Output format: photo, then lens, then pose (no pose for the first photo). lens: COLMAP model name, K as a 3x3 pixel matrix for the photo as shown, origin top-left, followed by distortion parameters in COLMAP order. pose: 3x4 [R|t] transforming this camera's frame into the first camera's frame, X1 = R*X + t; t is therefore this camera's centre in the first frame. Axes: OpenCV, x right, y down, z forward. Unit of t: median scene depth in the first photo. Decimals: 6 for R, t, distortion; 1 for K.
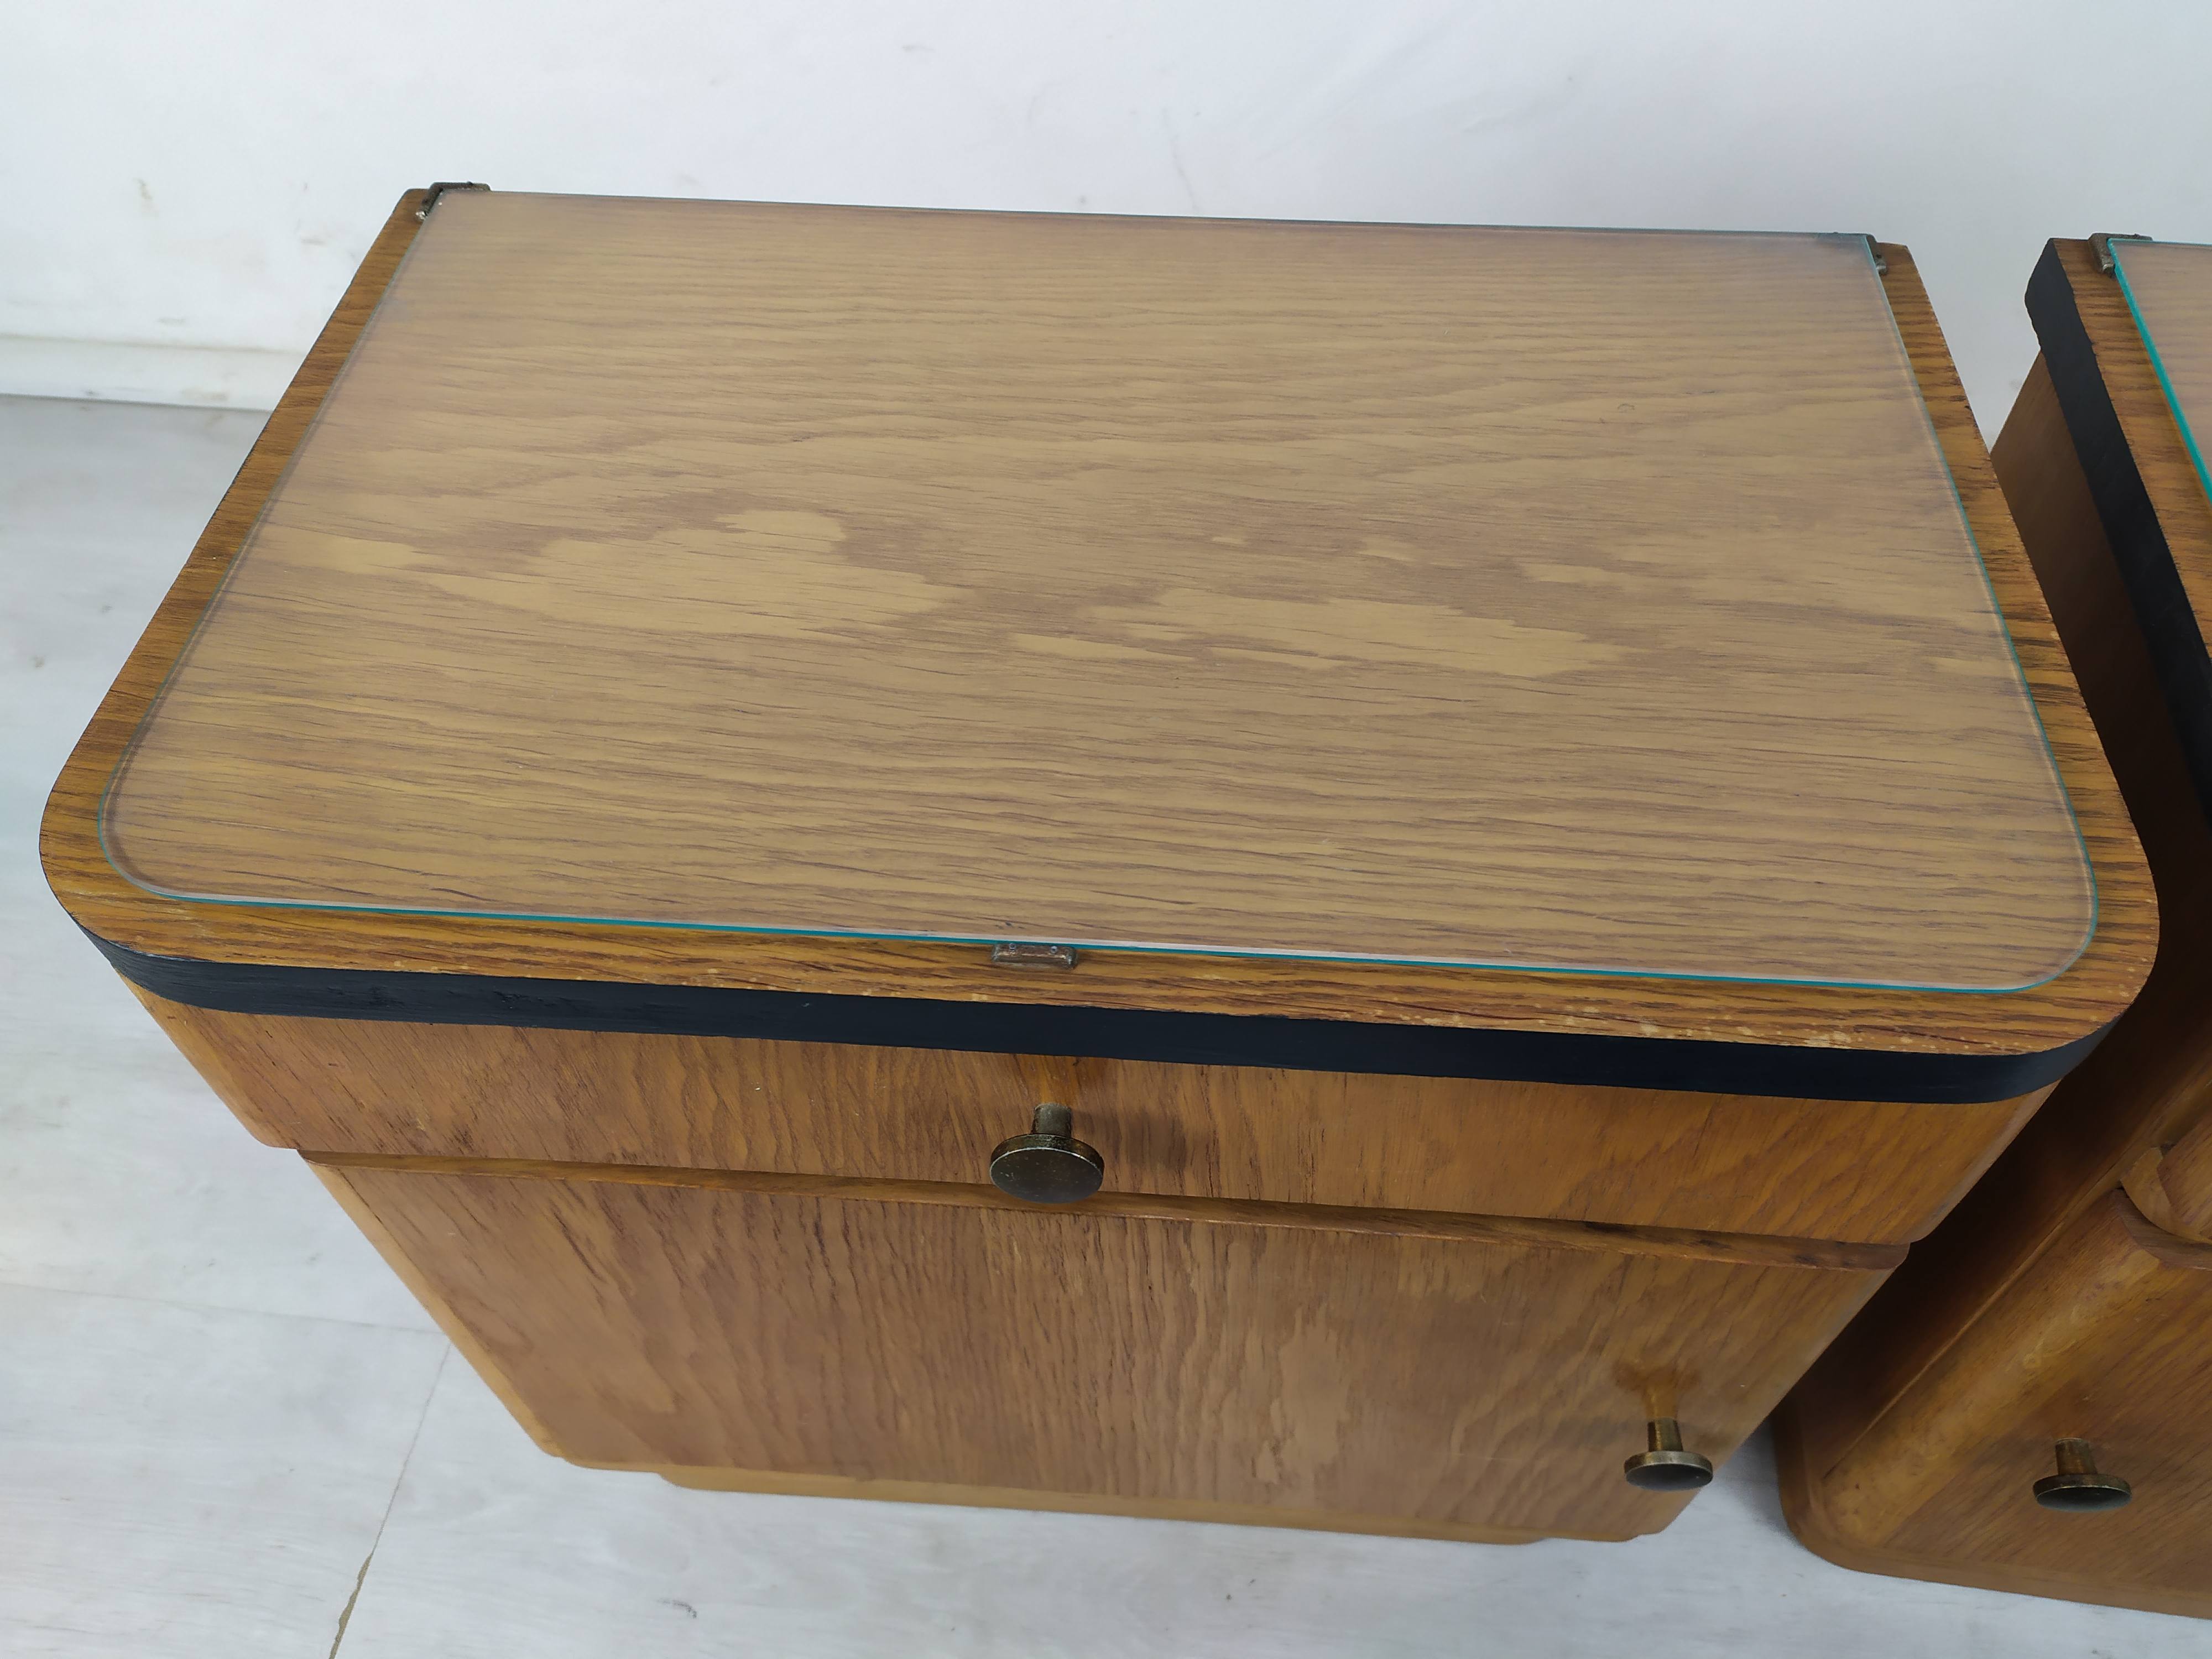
lens RADIAL K [[1712.2, 0, 1139.4], [0, 1712.2, 830.7], [0, 0, 1]] dist [0.043253, -0.002159]
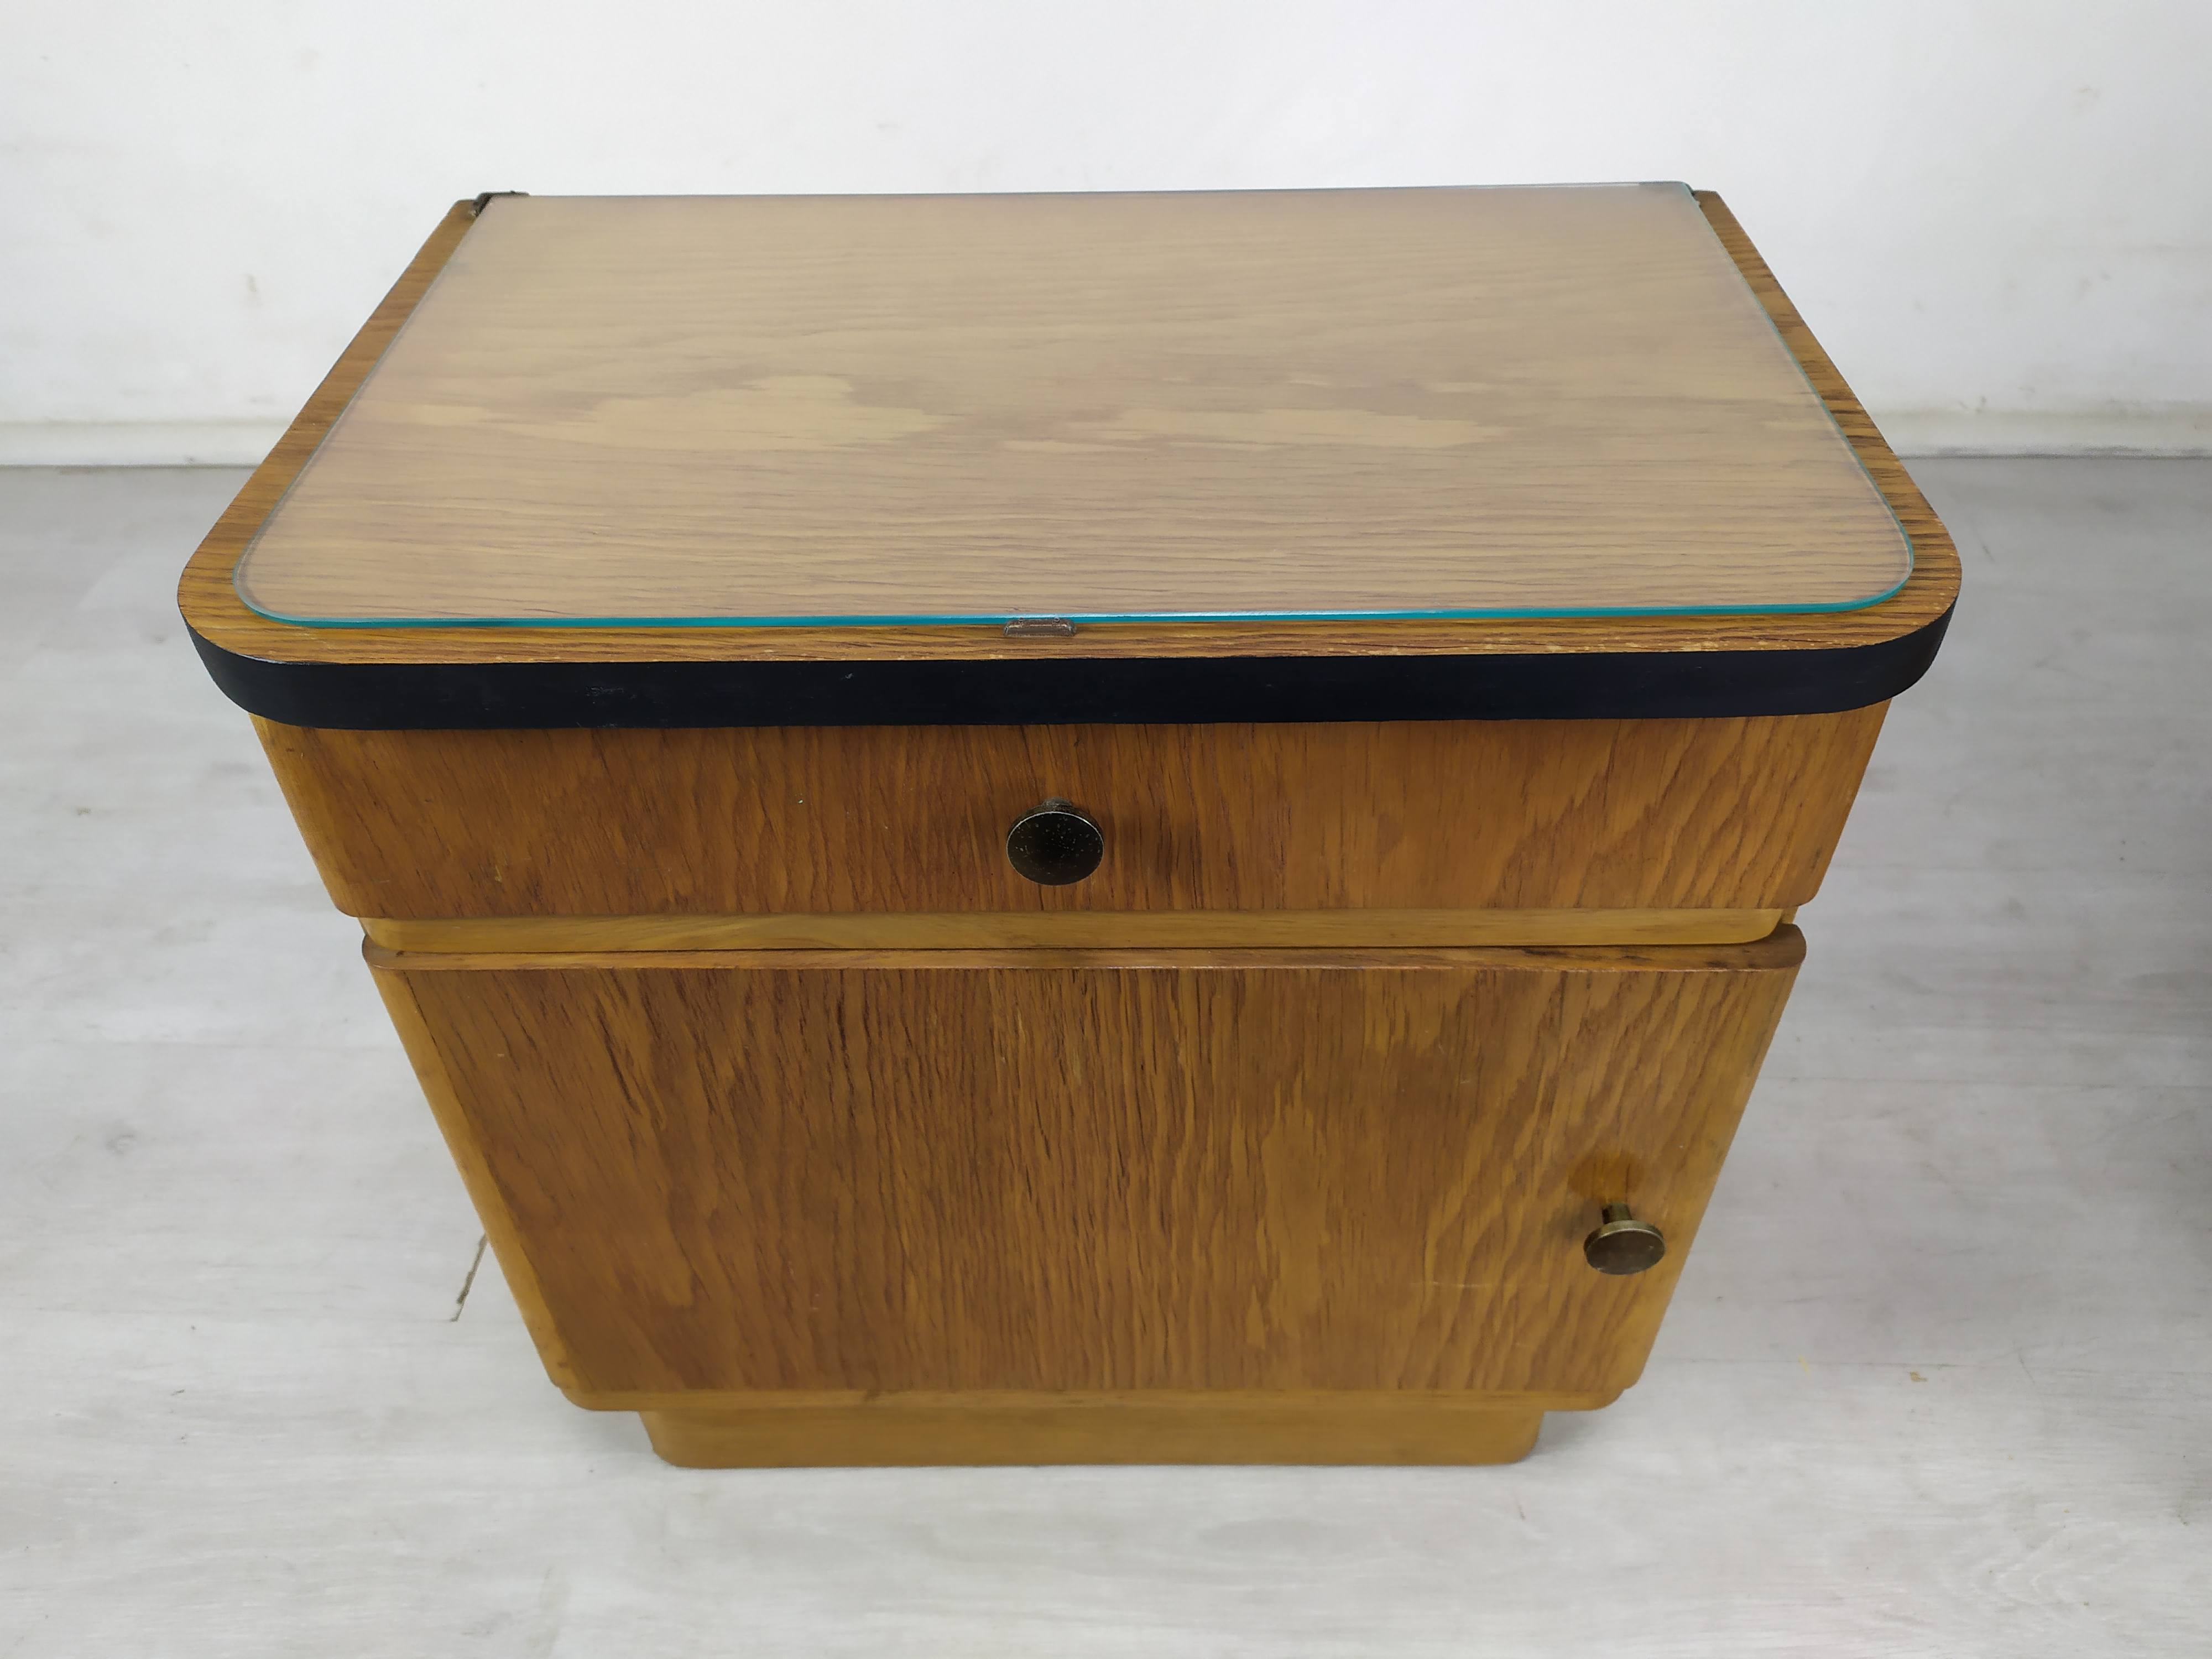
lens RADIAL K [[1715.7, 0, 1127.9], [0, 1715.7, 839.9], [0, 0, 1]] dist [0.044329, 0.006935]
pose [[0.998004, -0.048152, 0.040869, -0.045255], [0.054274, 0.984785, -0.165081, 0.335798], [-0.032298, 0.166970, 0.985433, -0.123648]]
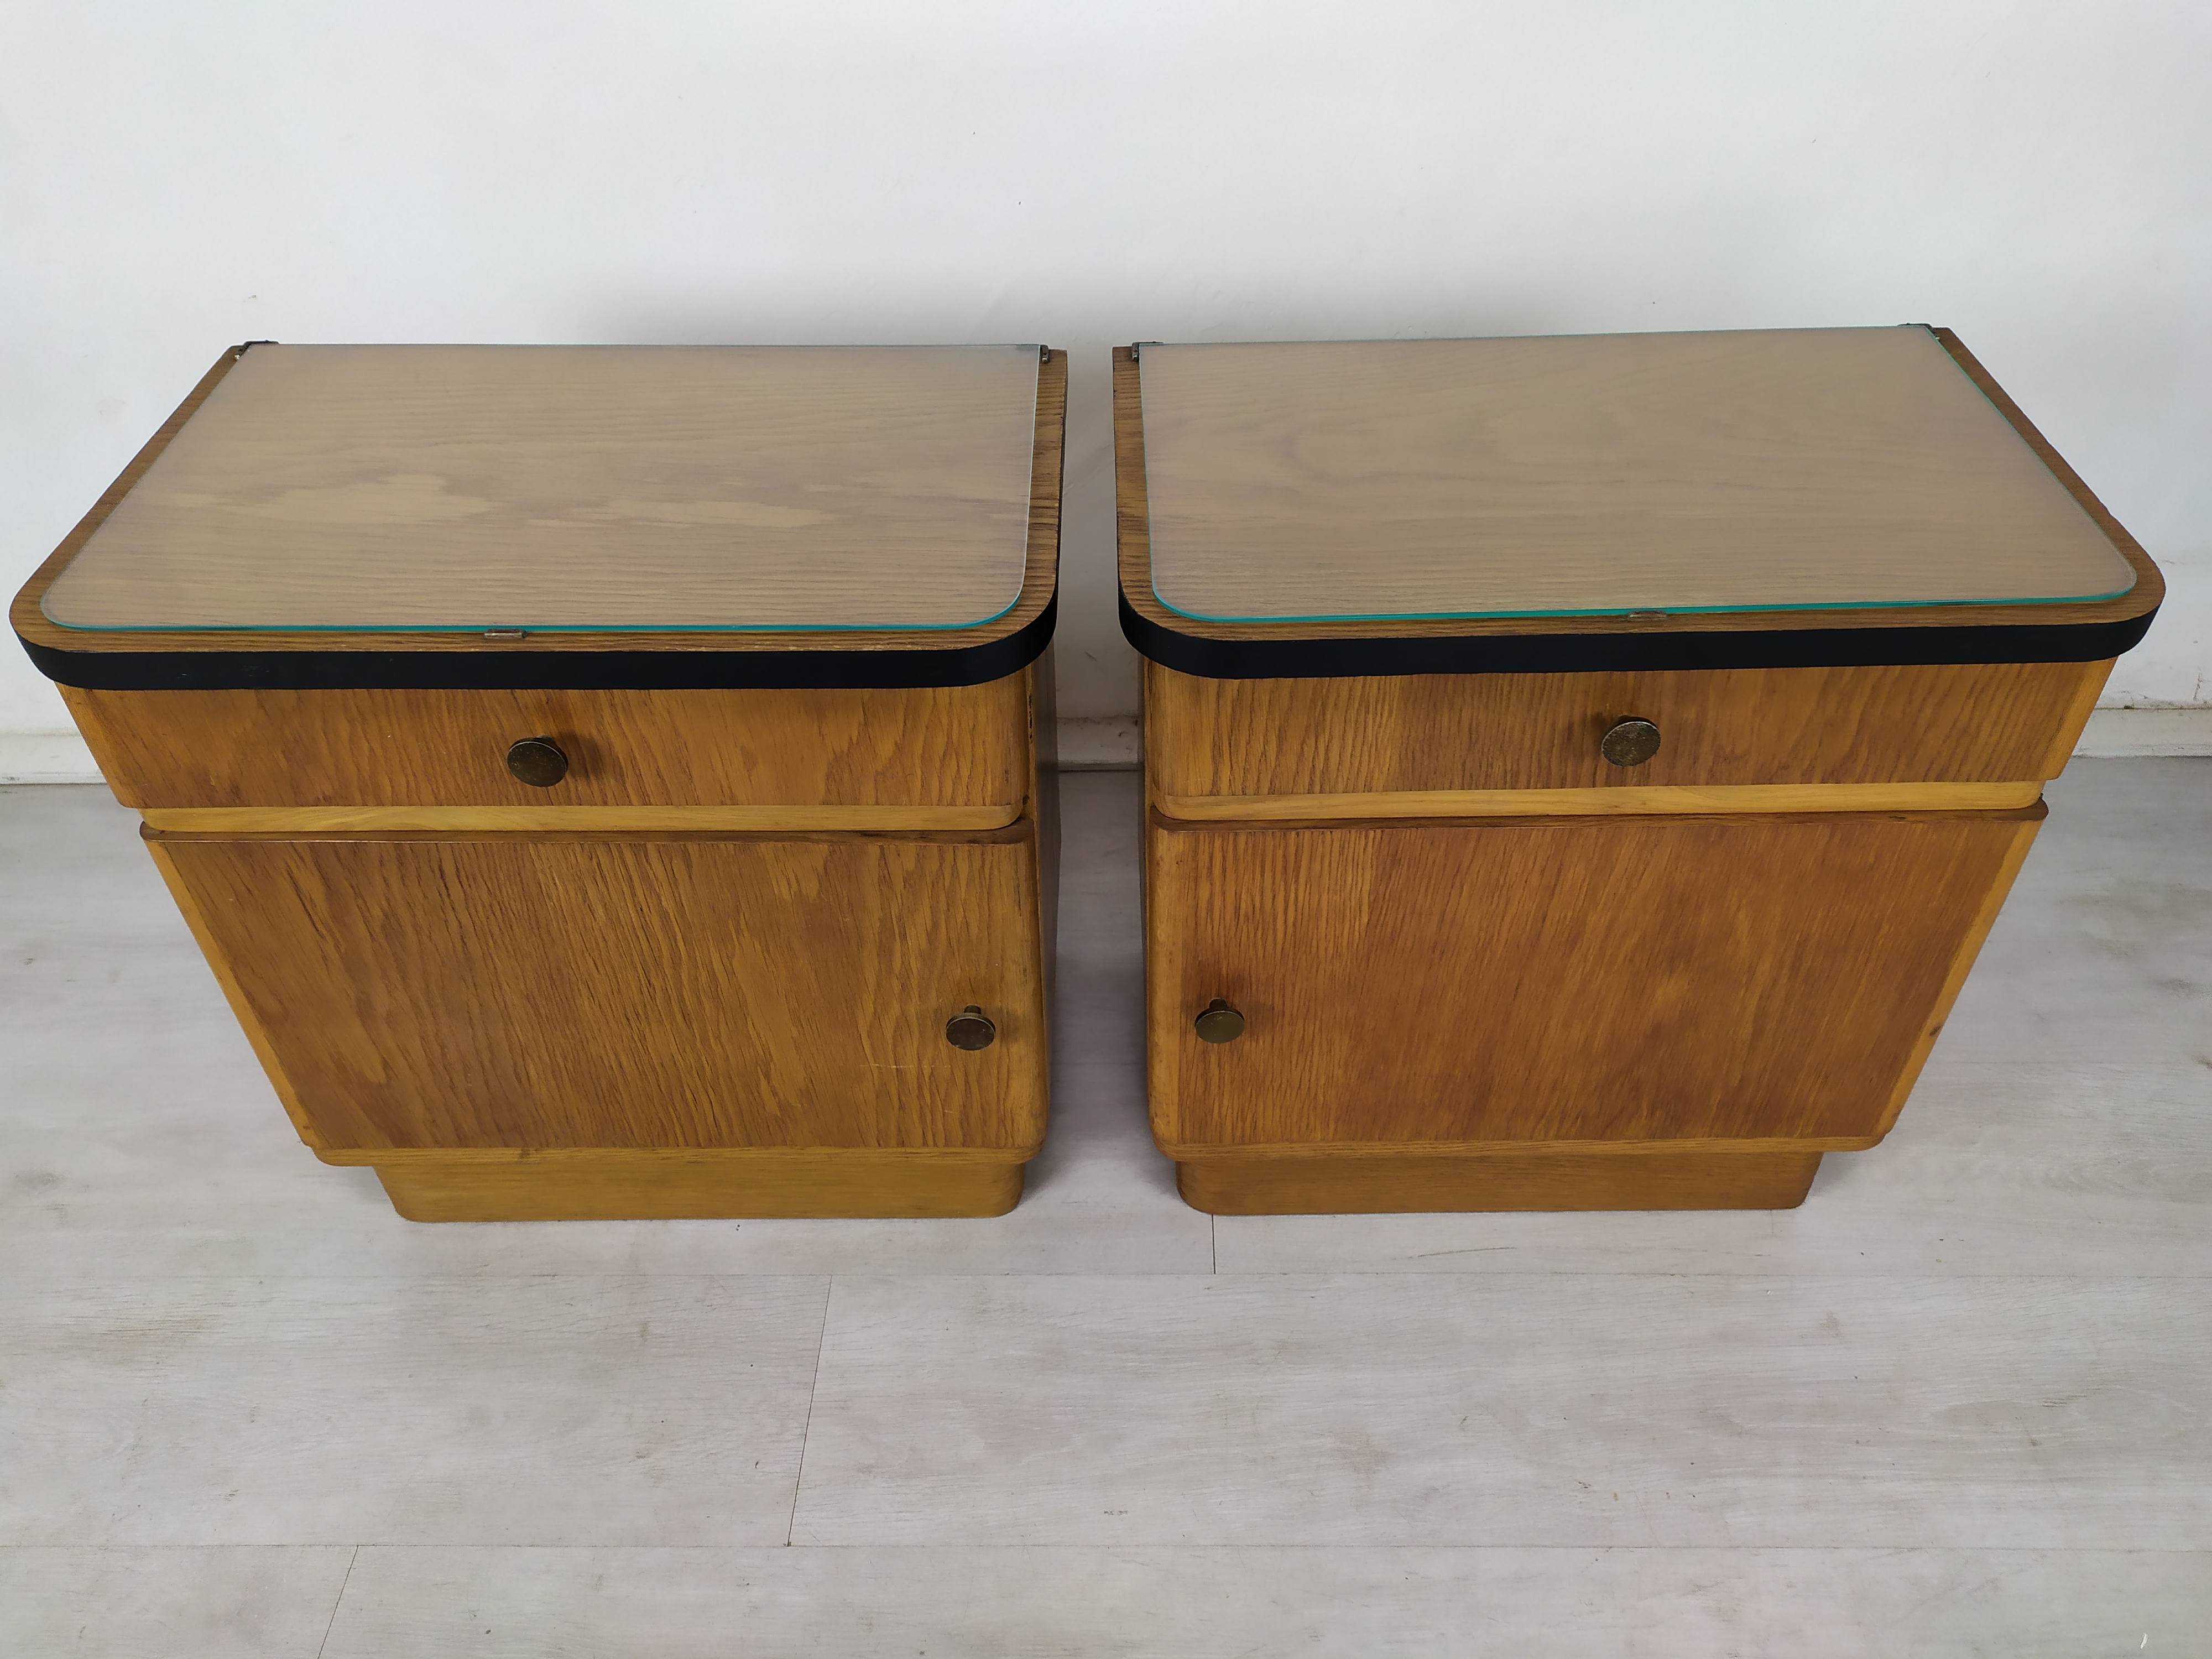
lens RADIAL K [[1689.5, 0, 1106.0], [0, 1689.5, 829.5], [0, 0, 1]] dist [0.105846, -0.077759]
pose [[0.998570, -0.043190, 0.031509, 0.474712], [0.047938, 0.984264, -0.170079, 0.557540], [-0.023667, 0.171346, 0.984927, -0.819832]]
